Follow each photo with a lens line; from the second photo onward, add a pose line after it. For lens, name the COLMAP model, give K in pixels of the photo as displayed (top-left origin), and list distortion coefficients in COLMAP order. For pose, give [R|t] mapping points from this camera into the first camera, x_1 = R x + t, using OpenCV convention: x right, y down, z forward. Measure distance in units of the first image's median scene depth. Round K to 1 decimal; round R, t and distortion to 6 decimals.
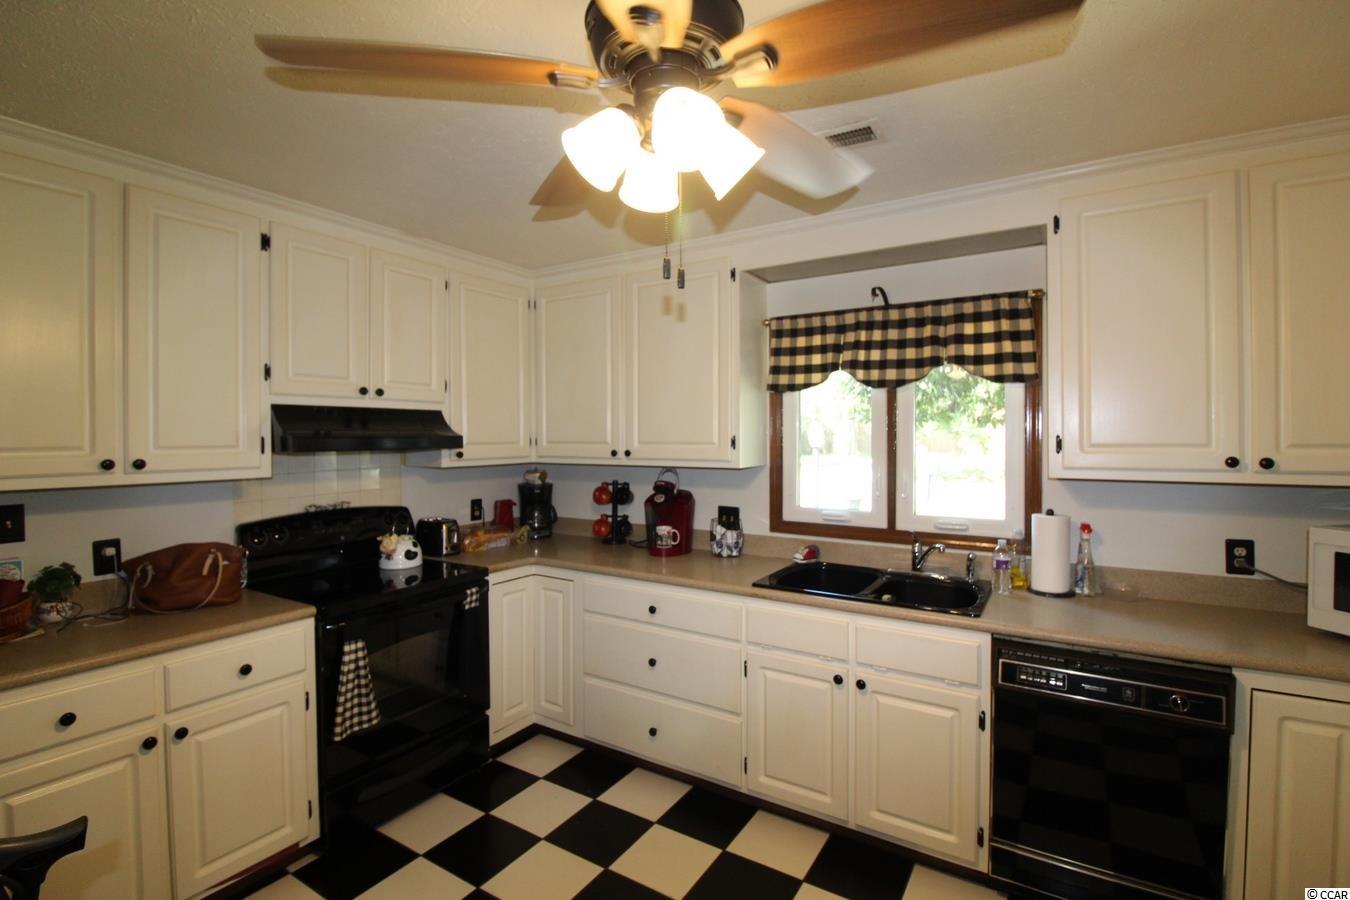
lens RADIAL K [[621.6, 0, 681.4], [0, 621.6, 445.3], [0, 0, 1]] dist [-0.005319, -0.010878]
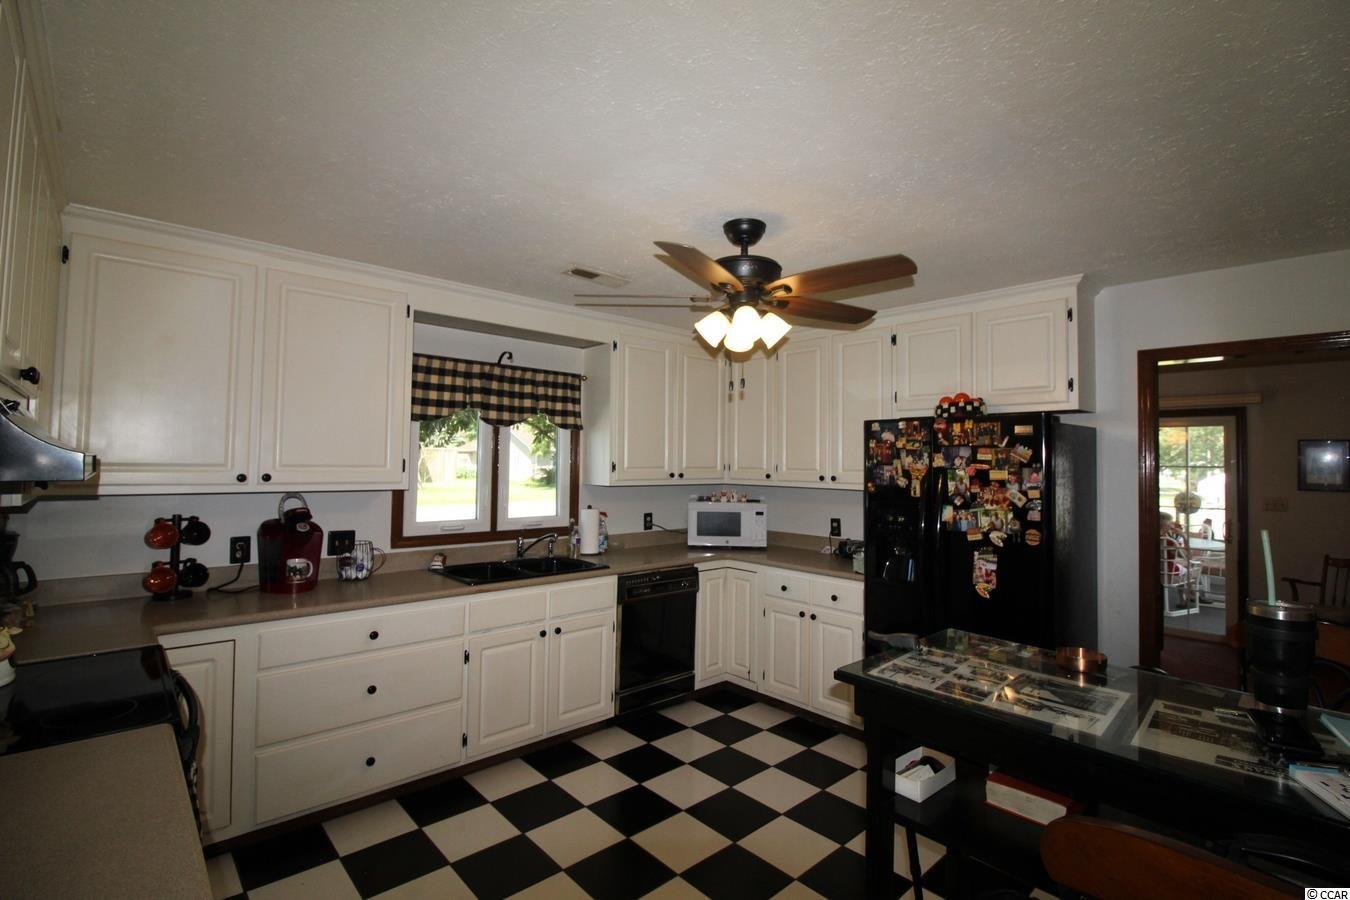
lens RADIAL K [[621.6, 0, 678.2], [0, 621.6, 447.5], [0, 0, 1]] dist [-0.005319, -0.010878]
pose [[0.269395, 0.028482, 0.962608, -0.866713], [-0.000154, 0.999564, -0.029533, -0.004374], [-0.963030, 0.007808, 0.269282, 0.265251]]
